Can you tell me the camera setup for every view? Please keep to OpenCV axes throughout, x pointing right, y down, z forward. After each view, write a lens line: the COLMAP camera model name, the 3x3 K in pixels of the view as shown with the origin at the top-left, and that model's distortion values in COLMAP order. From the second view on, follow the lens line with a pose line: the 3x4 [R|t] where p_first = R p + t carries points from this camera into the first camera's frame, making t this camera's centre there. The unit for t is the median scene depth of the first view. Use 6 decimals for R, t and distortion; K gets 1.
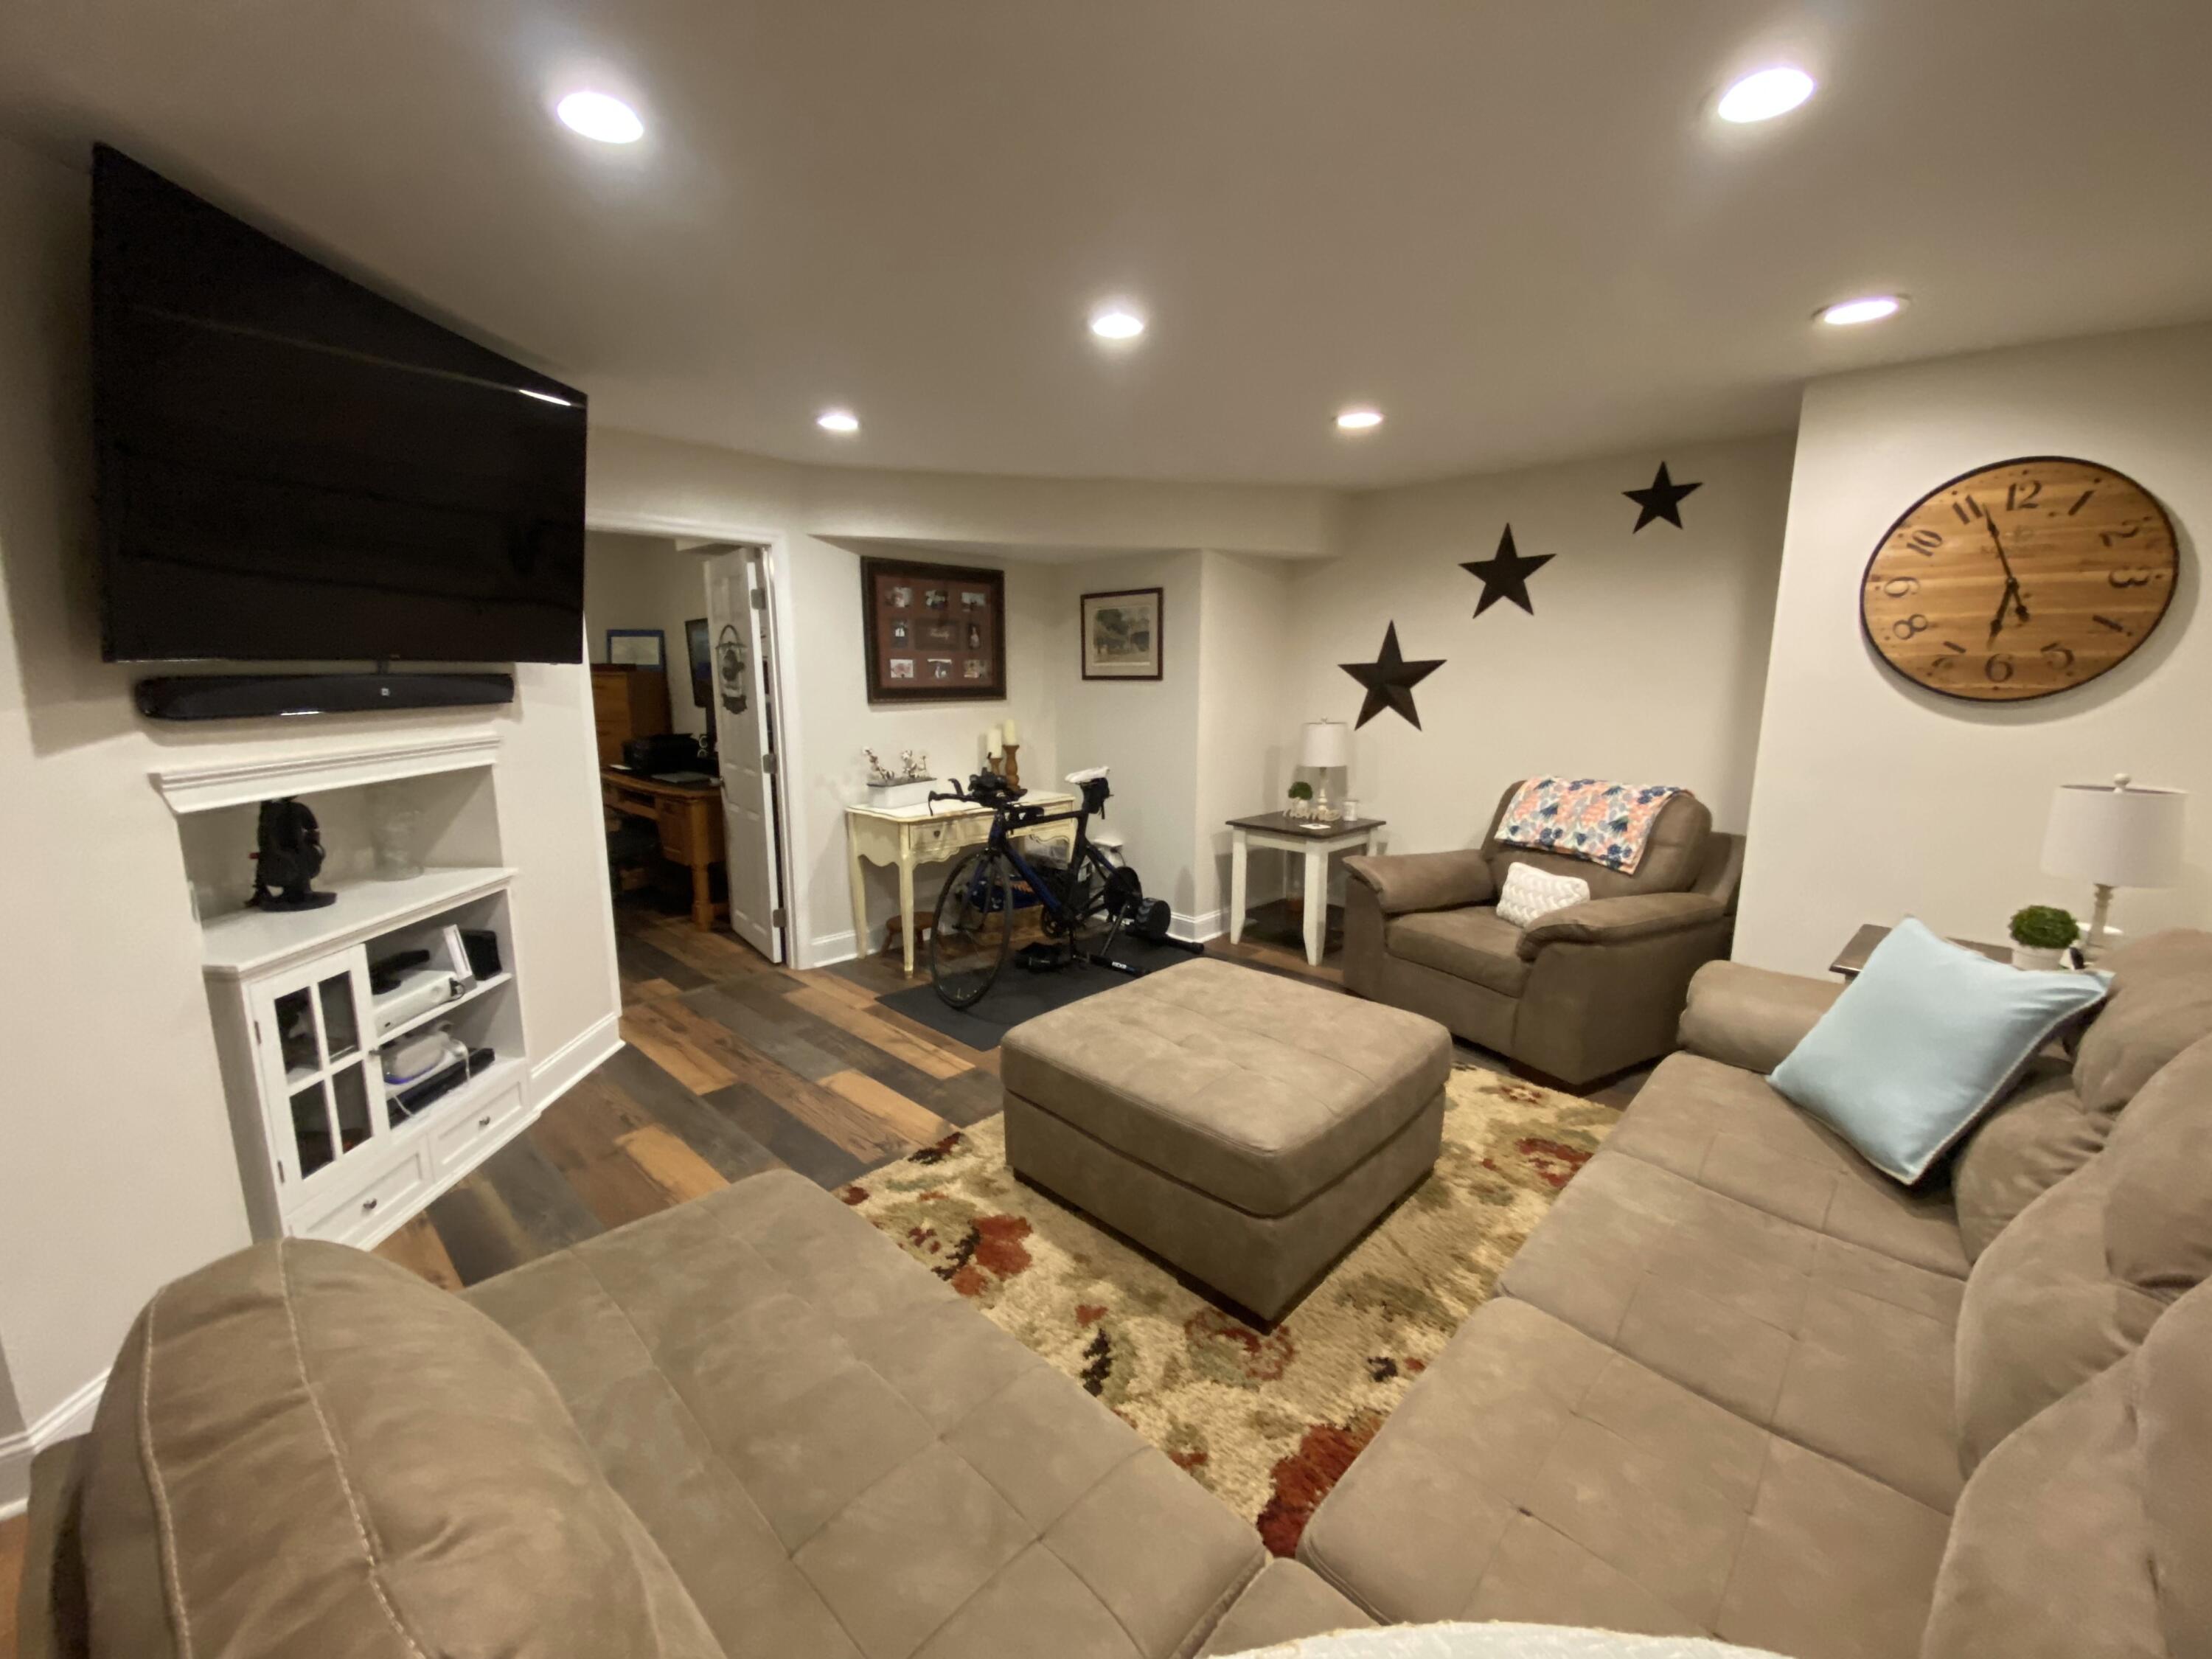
lens RADIAL K [[899.6, 0, 1109.9], [0, 899.6, 821.7], [0, 0, 1]] dist [0.034460, -0.028506]
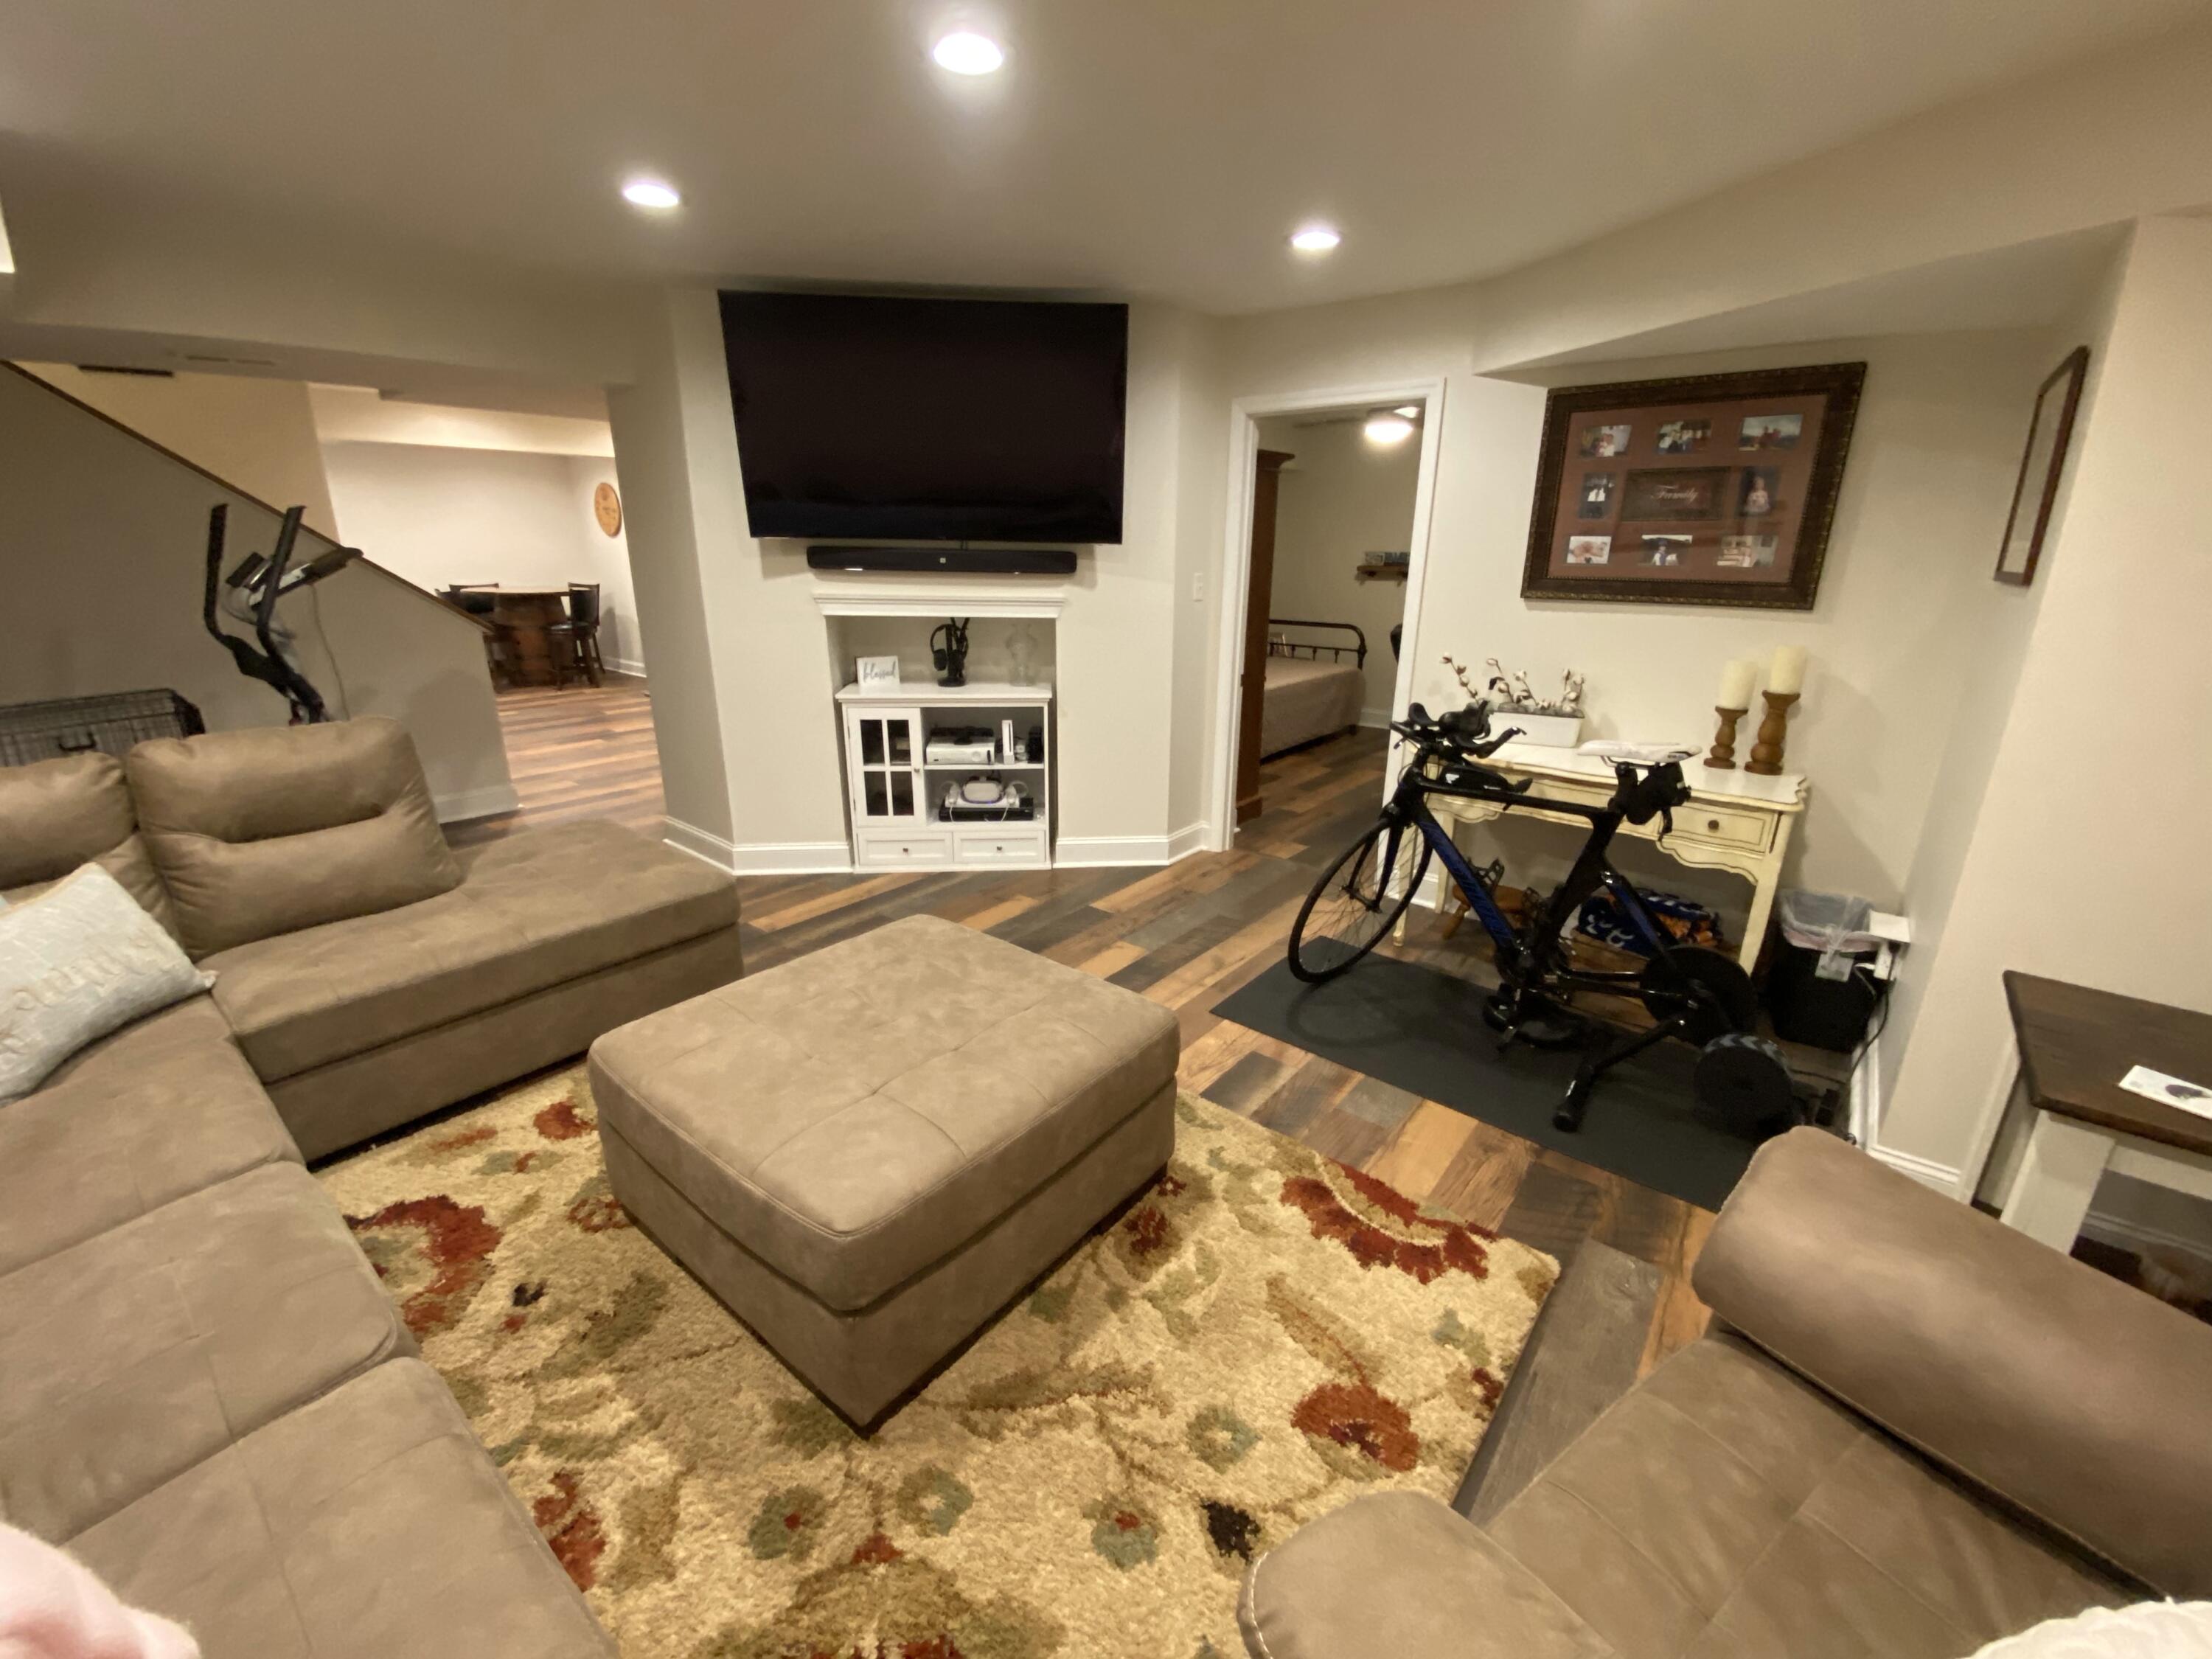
lens RADIAL K [[902.2, 0, 1113.2], [0, 902.2, 824.7], [0, 0, 1]] dist [0.013453, -0.016897]
pose [[0.078377, 0.295813, -0.952025, 0.717906], [-0.174644, 0.944269, 0.279025, -0.157535], [0.981507, 0.144397, 0.125671, 0.914513]]
